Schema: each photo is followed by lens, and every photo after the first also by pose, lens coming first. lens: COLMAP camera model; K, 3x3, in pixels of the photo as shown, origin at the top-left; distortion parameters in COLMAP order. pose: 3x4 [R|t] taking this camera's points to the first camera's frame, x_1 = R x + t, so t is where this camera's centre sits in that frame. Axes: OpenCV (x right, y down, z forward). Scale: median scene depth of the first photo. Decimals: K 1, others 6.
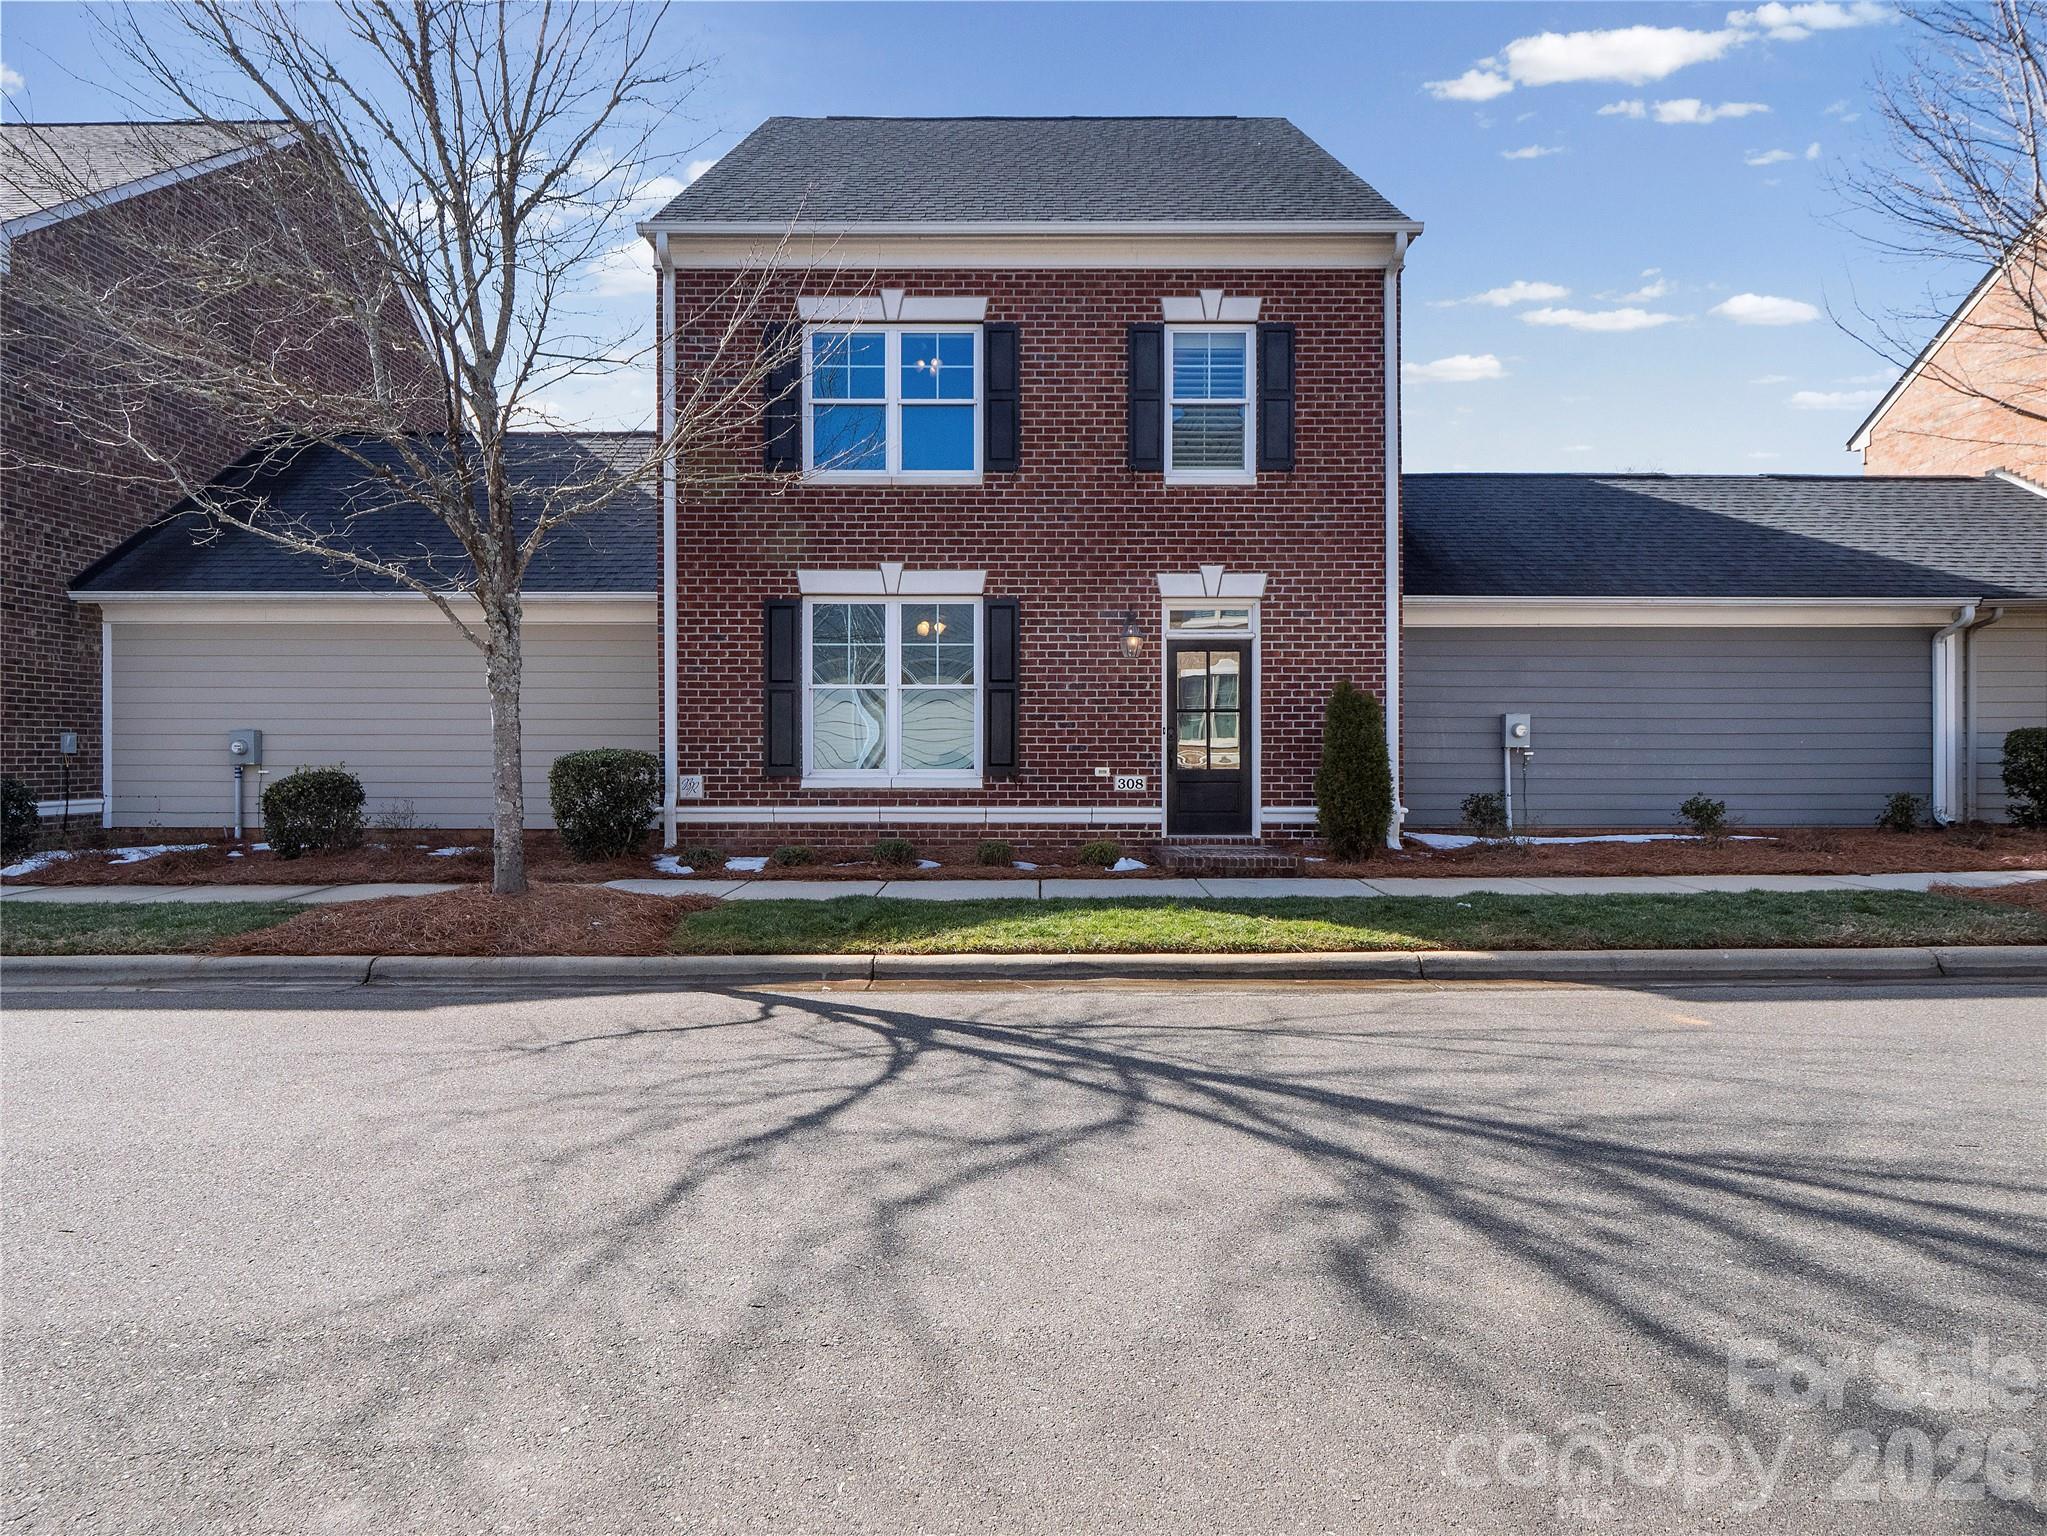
lens RADIAL K [[1048.5, 0, 992.6], [0, 1048.5, 754.2], [0, 0, 1]] dist [-0.003773, -0.001191]
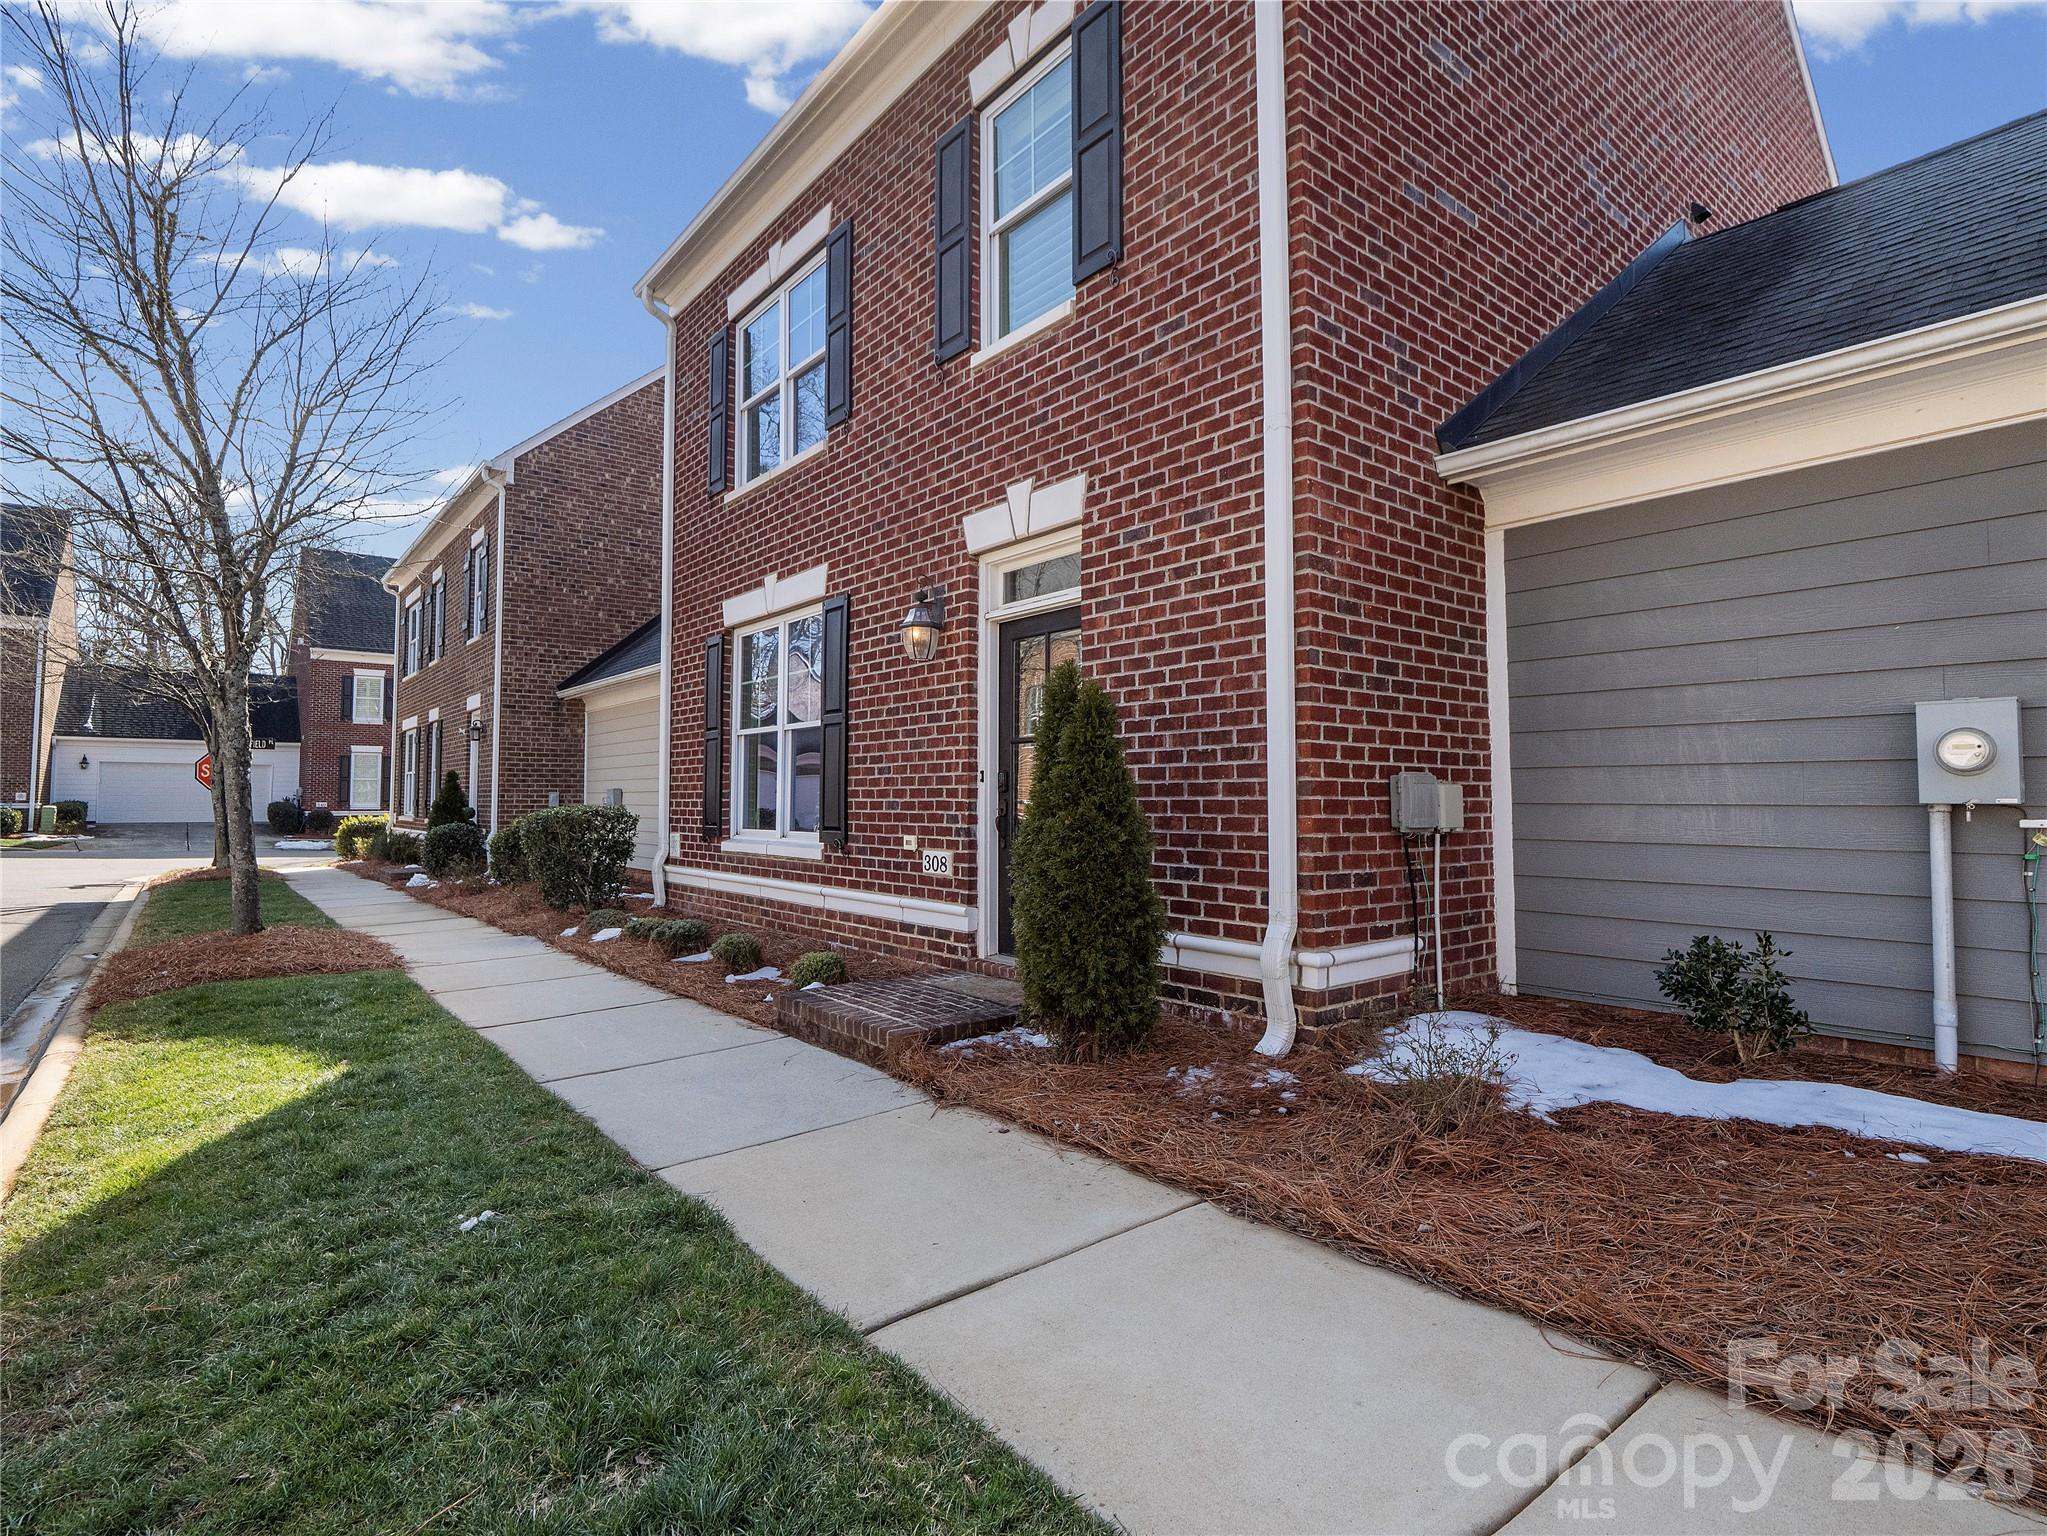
lens RADIAL K [[1048.5, 0, 992.6], [0, 1048.5, 754.2], [0, 0, 1]] dist [-0.003773, -0.001191]
pose [[0.610391, -0.035551, -0.791302, 0.641176], [-0.005102, 0.998795, -0.048809, -0.006067], [0.792084, 0.033830, 0.609475, 0.648039]]
